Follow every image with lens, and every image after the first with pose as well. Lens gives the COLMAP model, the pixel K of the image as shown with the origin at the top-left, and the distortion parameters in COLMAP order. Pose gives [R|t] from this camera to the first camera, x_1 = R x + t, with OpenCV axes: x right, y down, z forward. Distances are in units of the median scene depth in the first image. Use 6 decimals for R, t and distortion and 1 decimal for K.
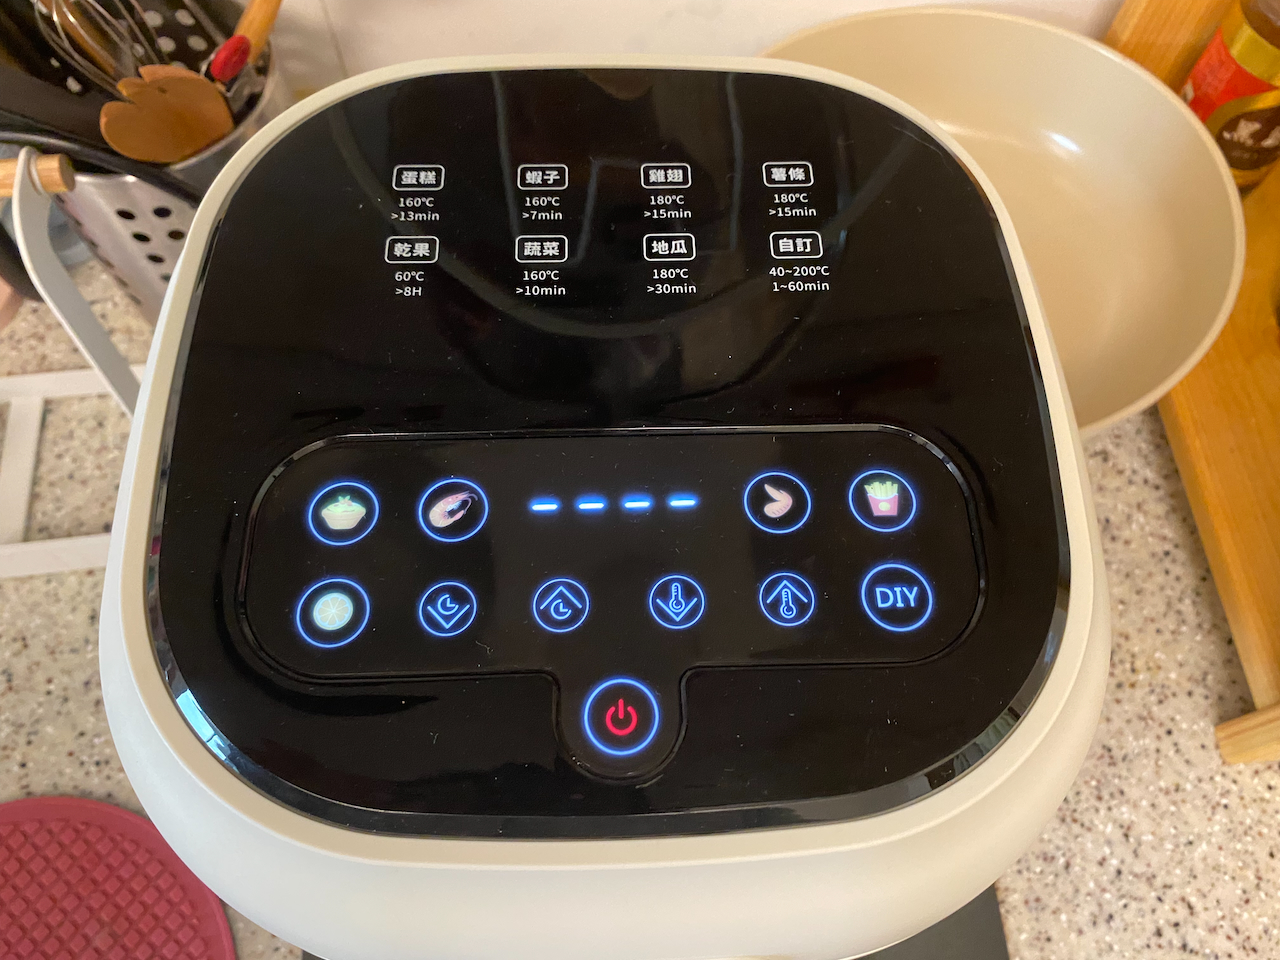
lens RADIAL K [[981.4, 0, 634.7], [0, 981.4, 481.1], [0, 0, 1]] dist [0.022408, -0.017363]
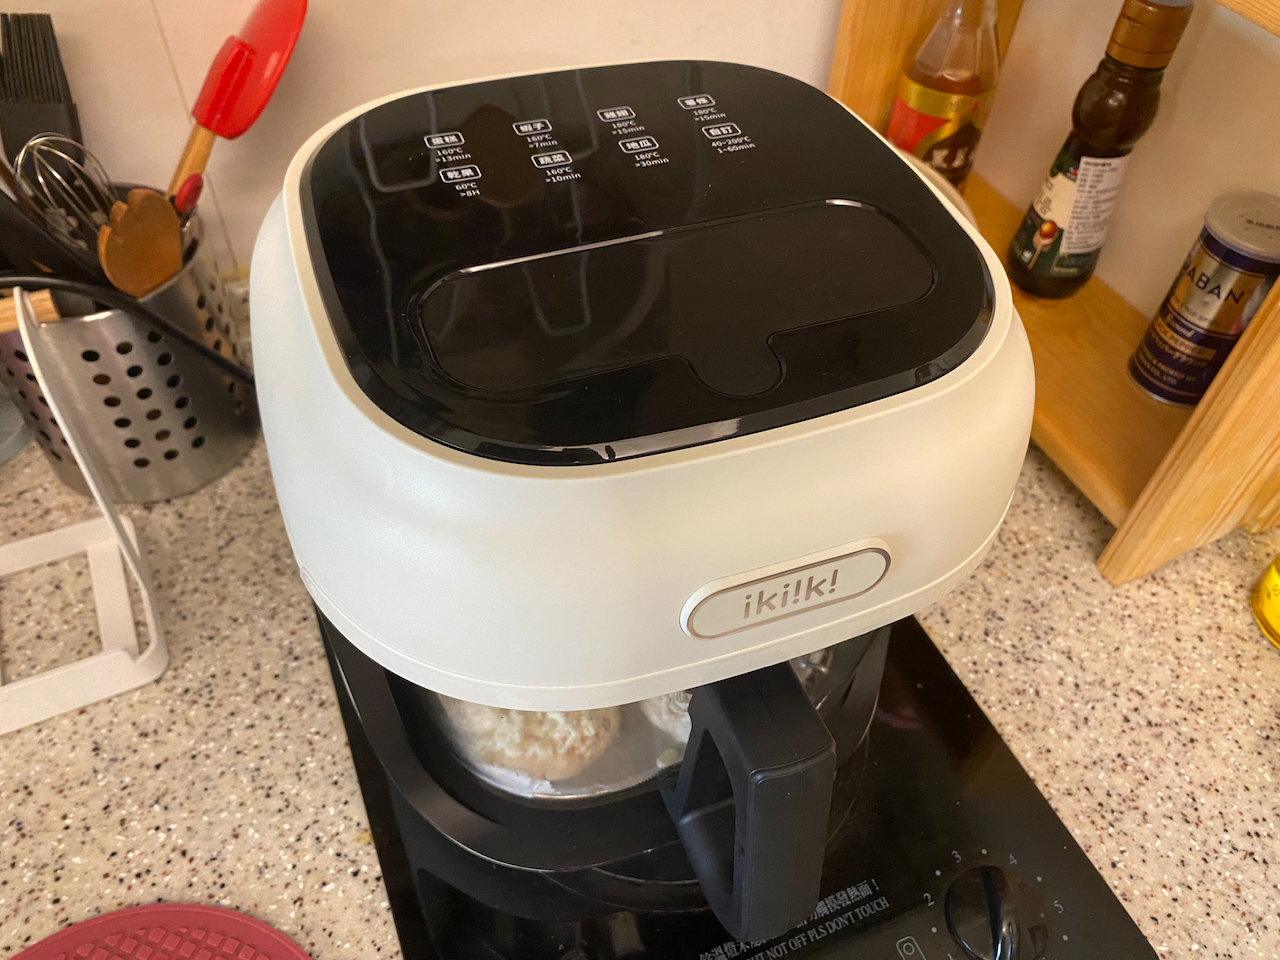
lens RADIAL K [[981.4, 0, 615.0], [0, 981.4, 474.1], [0, 0, 1]] dist [0.022408, -0.017363]
pose [[0.949504, -0.226140, 0.217491, -0.222928], [0.278049, 0.927636, -0.249359, 0.293931], [-0.145363, 0.297241, 0.943672, -0.098701]]
